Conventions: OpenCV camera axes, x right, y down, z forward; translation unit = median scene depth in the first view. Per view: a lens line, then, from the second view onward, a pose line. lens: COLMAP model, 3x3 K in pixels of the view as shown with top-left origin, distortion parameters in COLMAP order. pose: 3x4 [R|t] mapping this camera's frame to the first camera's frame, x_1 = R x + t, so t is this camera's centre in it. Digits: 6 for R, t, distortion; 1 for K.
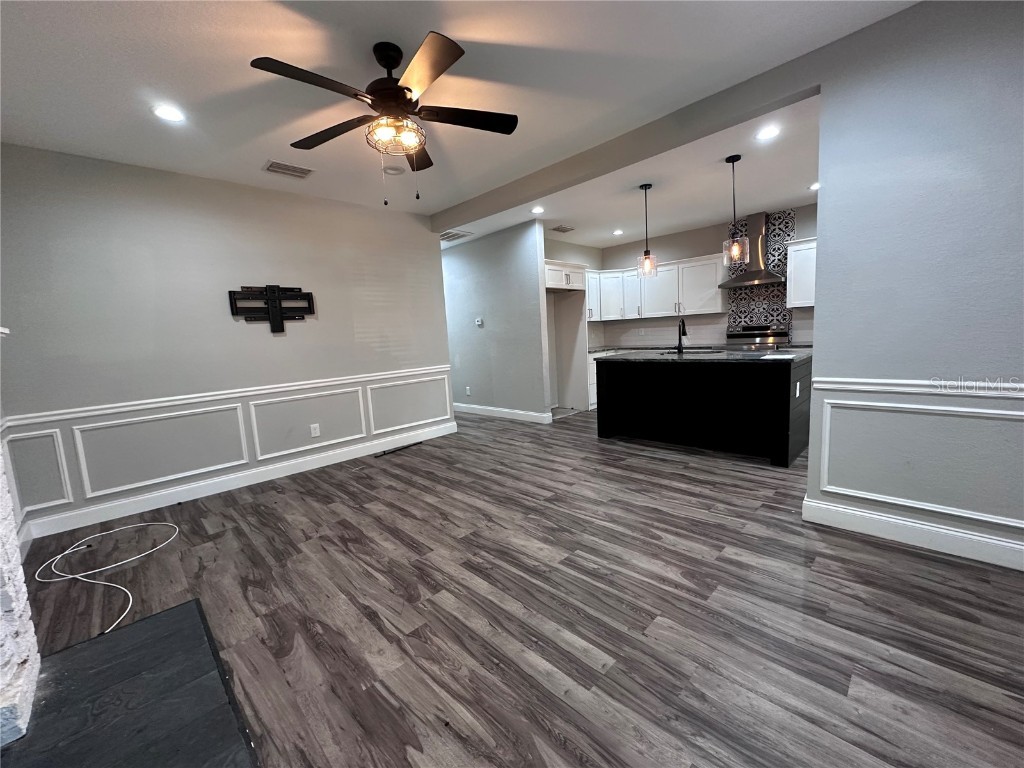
lens RADIAL K [[407.9, 0, 509.8], [0, 407.9, 382.3], [0, 0, 1]] dist [-0.001567, -0.000398]
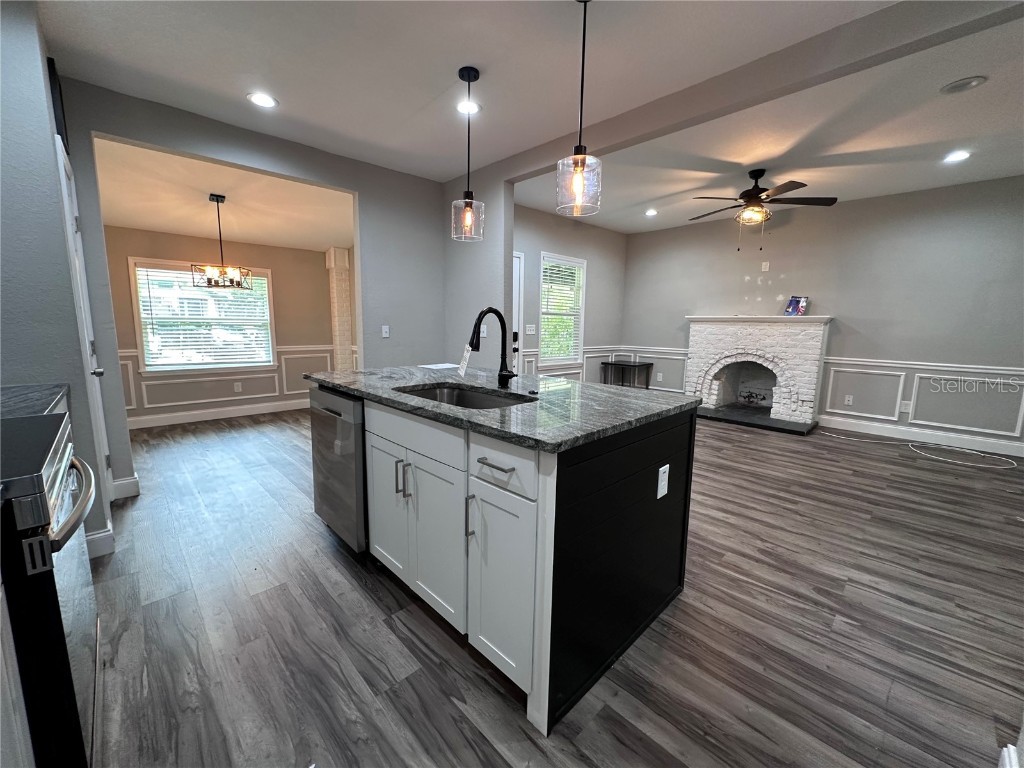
lens RADIAL K [[407.9, 0, 510.8], [0, 407.9, 381.4], [0, 0, 1]] dist [-0.001567, -0.000398]
pose [[-0.999134, 0.040862, 0.007782, 0.489801], [0.041482, 0.964902, 0.259312, -0.233682], [0.003087, 0.259410, -0.965762, 1.738796]]
